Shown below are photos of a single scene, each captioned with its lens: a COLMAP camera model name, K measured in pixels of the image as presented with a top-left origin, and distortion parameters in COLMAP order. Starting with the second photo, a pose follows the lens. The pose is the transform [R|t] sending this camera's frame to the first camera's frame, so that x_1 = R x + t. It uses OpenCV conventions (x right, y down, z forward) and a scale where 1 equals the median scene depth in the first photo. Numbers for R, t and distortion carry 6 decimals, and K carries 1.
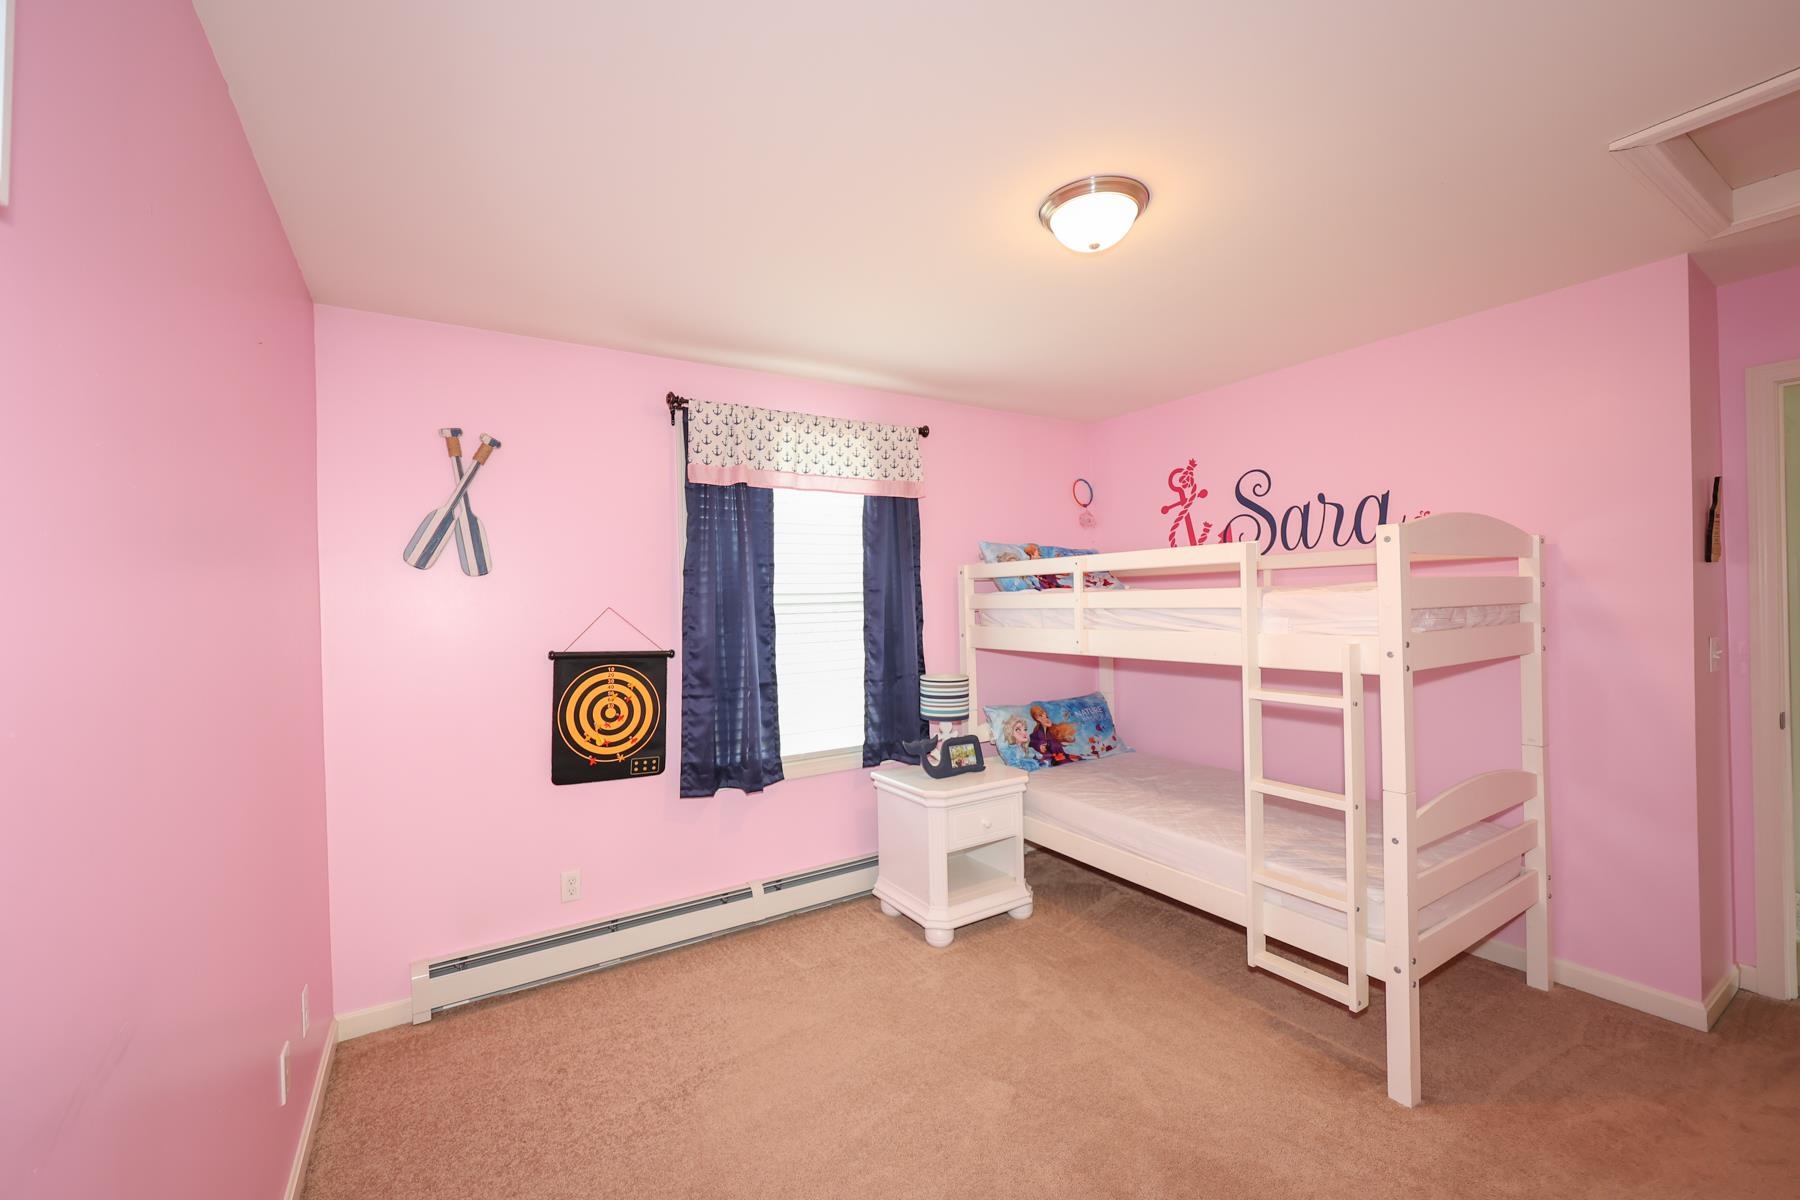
lens RADIAL K [[747.2, 0, 898.7], [0, 747.2, 598.1], [0, 0, 1]] dist [-0.000281, -0.000965]
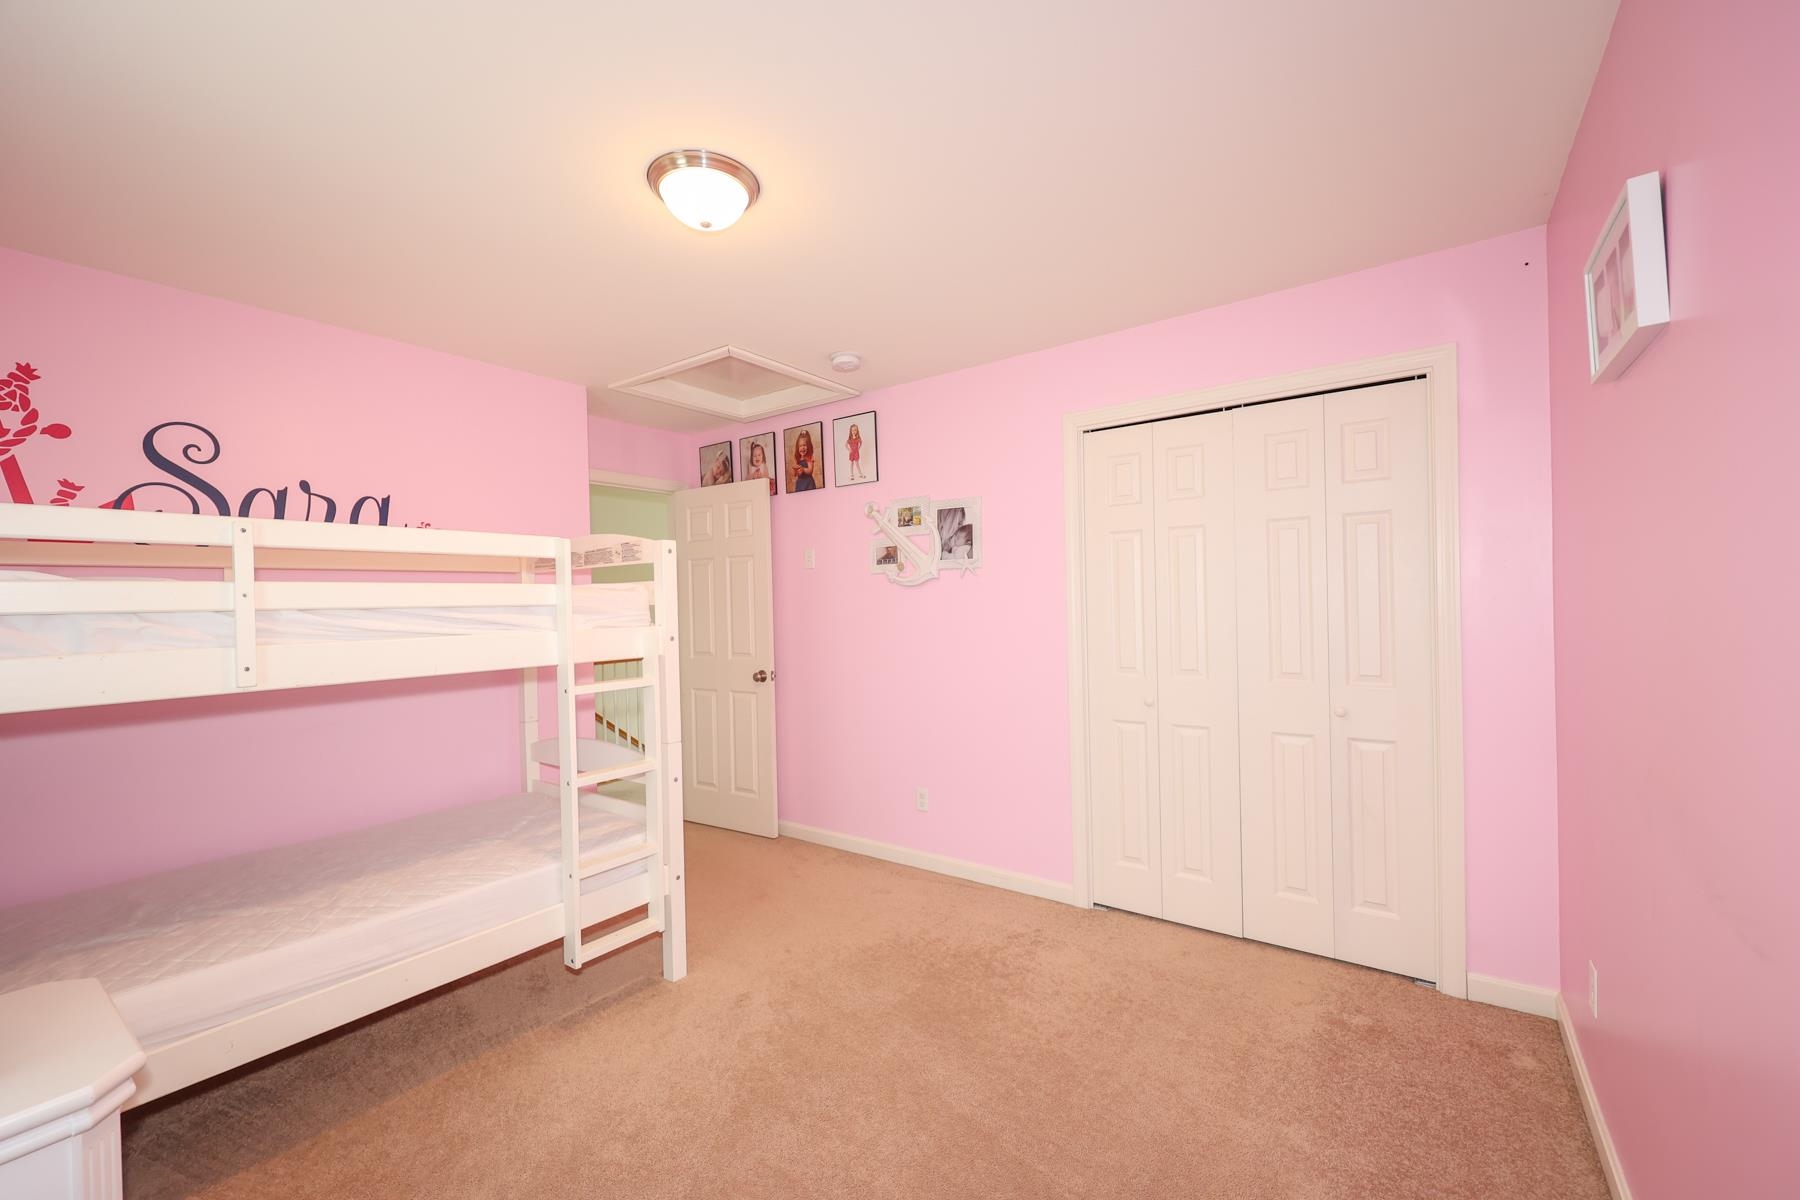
lens RADIAL K [[747.2, 0, 893.7], [0, 747.2, 601.2], [0, 0, 1]] dist [-0.000281, -0.000965]
pose [[-0.383936, 0.034516, 0.922714, -0.472705], [0.030748, 0.999225, -0.024584, 0.036120], [-0.922847, 0.018933, -0.384700, 0.763761]]
